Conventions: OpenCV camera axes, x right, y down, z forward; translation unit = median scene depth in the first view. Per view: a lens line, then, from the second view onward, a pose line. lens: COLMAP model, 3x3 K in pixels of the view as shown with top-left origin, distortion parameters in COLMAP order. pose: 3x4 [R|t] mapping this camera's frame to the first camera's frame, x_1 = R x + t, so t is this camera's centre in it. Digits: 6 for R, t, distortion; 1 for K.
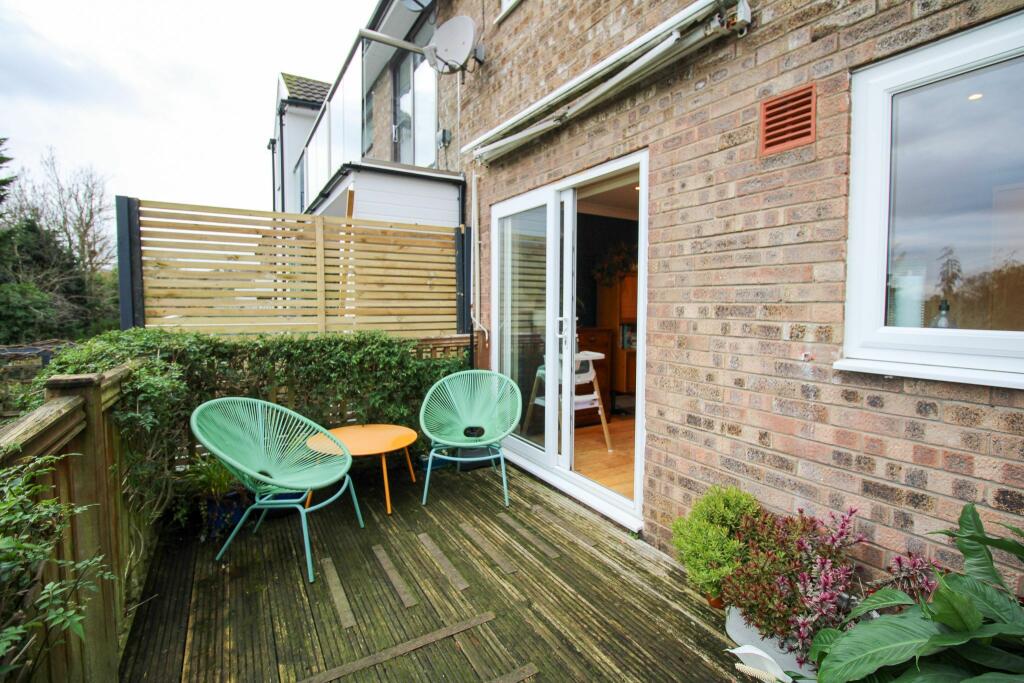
lens RADIAL K [[472.9, 0, 519.4], [0, 472.9, 332.7], [0, 0, 1]] dist [-0.004443, -0.009058]
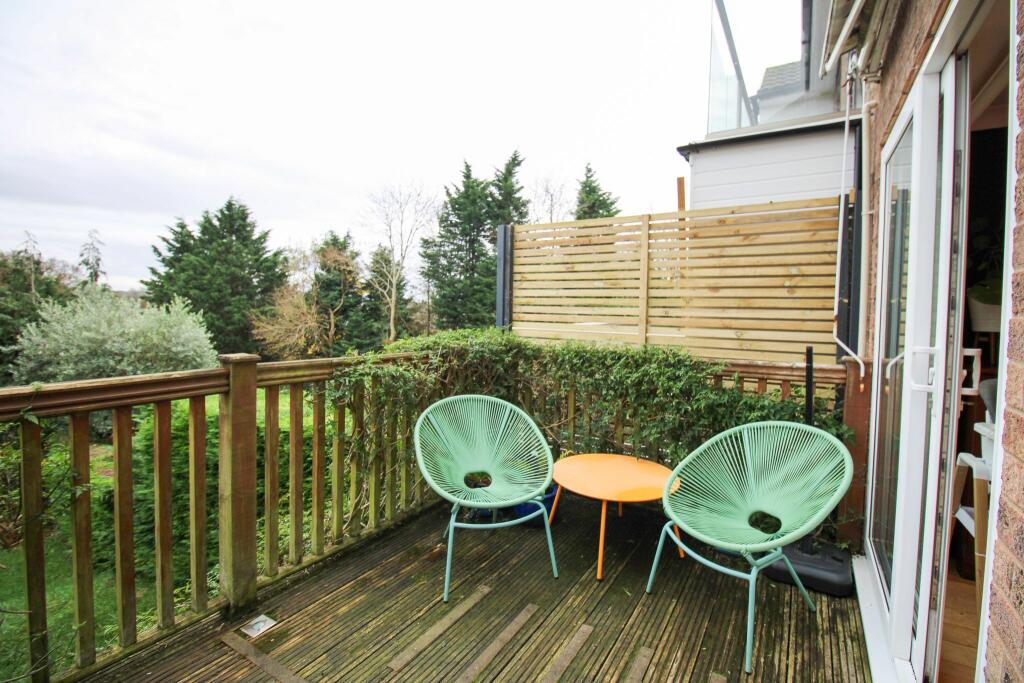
lens RADIAL K [[472.9, 0, 527.9], [0, 472.9, 325.2], [0, 0, 1]] dist [-0.004443, -0.009058]
pose [[0.470559, 0.033363, -0.881737, 0.264828], [-0.071573, 0.997435, -0.000455, -0.020822], [0.879461, 0.063323, 0.471740, 0.385734]]
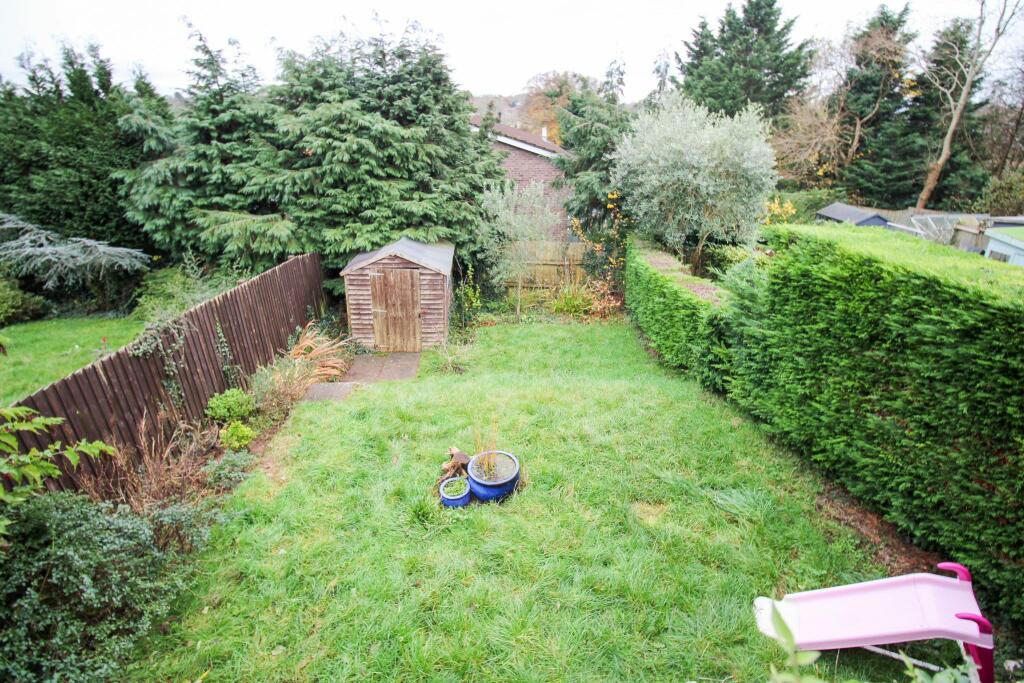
lens RADIAL K [[472.9, 0, 524.1], [0, 472.9, 328.5], [0, 0, 1]] dist [-0.004443, -0.009058]
pose [[-0.399289, 0.375017, -0.836618, 0.207701], [-0.058195, 0.900310, 0.431342, -0.014427], [0.914976, 0.220917, -0.337660, 0.317214]]
